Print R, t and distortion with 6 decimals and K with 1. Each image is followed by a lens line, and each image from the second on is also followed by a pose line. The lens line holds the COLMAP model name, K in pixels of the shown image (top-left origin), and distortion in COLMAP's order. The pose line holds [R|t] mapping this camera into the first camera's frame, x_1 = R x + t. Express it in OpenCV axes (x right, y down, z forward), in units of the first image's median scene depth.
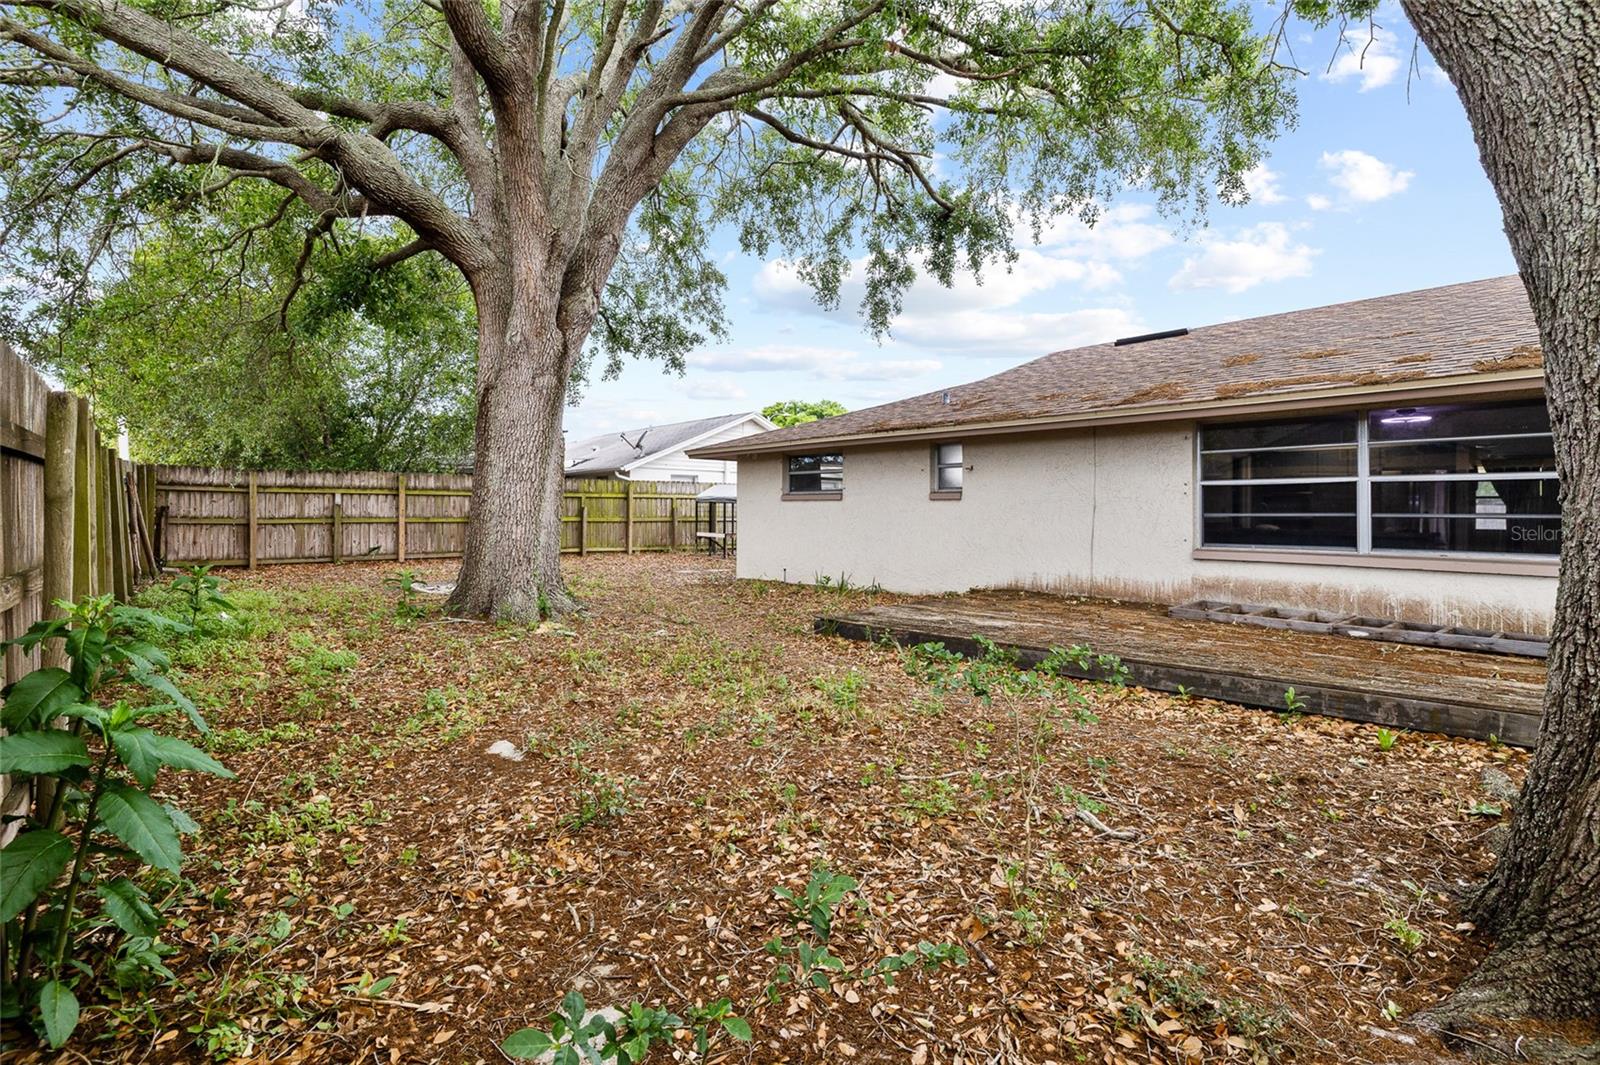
lens RADIAL K [[717.7, 0, 802.7], [0, 717.7, 522.2], [0, 0, 1]] dist [-0.014037, 0.004165]
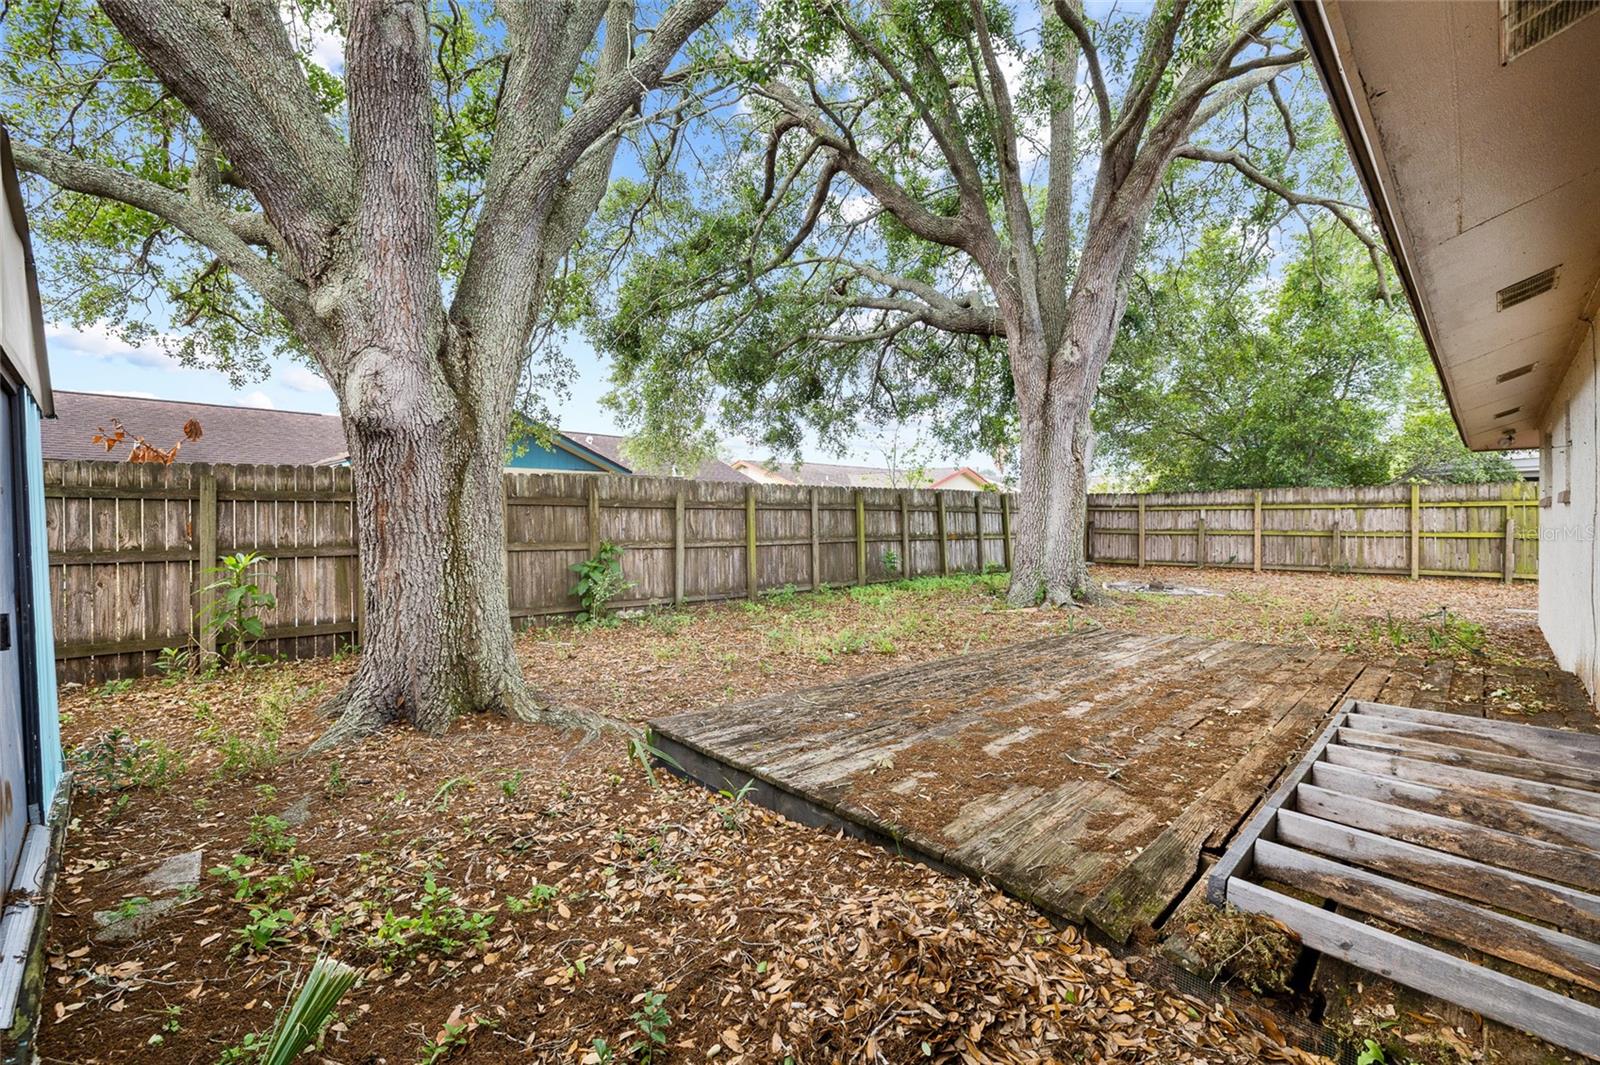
lens RADIAL K [[717.7, 0, 801.4], [0, 717.7, 536.4], [0, 0, 1]] dist [-0.014037, 0.004165]
pose [[0.067650, 0.018607, -0.997536, 0.495405], [-0.013816, 0.999748, 0.017712, -0.007638], [0.997613, 0.012583, 0.067890, 0.250237]]
